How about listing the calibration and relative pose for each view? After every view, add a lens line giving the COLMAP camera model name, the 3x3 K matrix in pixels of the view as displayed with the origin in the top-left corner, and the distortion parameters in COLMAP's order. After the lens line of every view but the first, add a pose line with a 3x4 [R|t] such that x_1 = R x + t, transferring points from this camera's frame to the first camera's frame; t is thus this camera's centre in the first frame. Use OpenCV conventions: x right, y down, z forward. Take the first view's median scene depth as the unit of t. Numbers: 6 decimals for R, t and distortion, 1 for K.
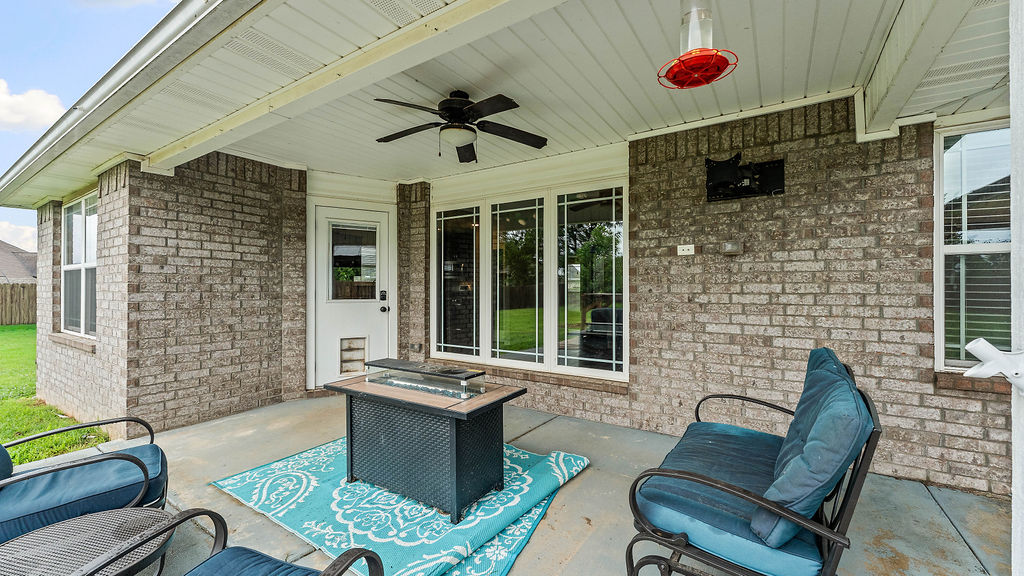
lens RADIAL K [[414.8, 0, 506.6], [0, 414.8, 286.8], [0, 0, 1]] dist [0.002510, -0.000280]
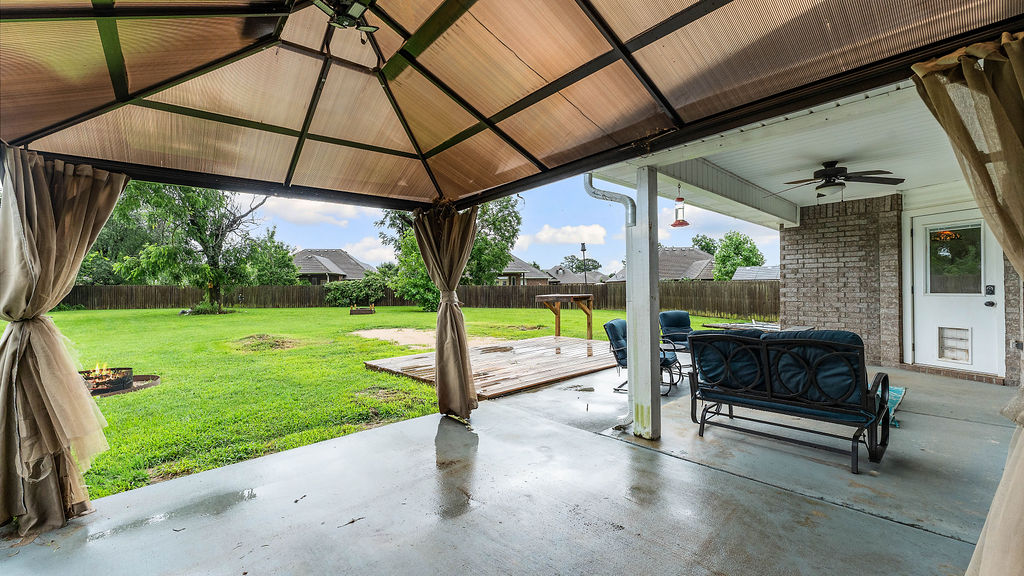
lens RADIAL K [[414.8, 0, 508.9], [0, 414.8, 290.1], [0, 0, 1]] dist [0.002510, -0.000280]
pose [[-0.234586, 0.008136, -0.972061, 1.378846], [0.020382, 0.999786, 0.003449, -0.008574], [0.971882, -0.019003, -0.234702, 0.155772]]
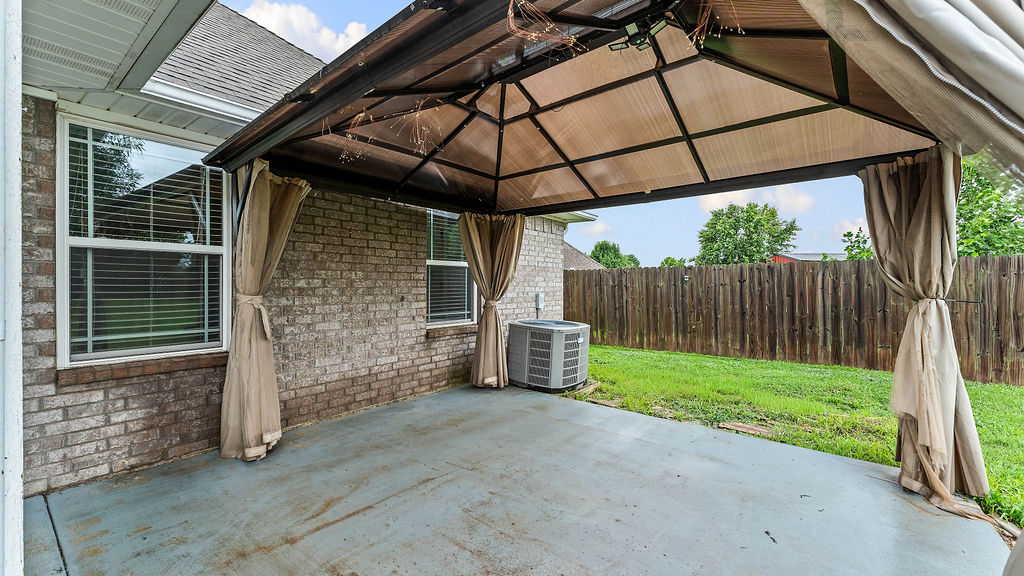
lens RADIAL K [[414.8, 0, 512.4], [0, 414.8, 285.3], [0, 0, 1]] dist [0.002510, -0.000280]
pose [[0.065084, -0.002024, 0.997878, 0.126558], [-0.010193, 0.999944, 0.002693, 0.000104], [-0.997828, -0.010347, 0.065060, -0.066495]]
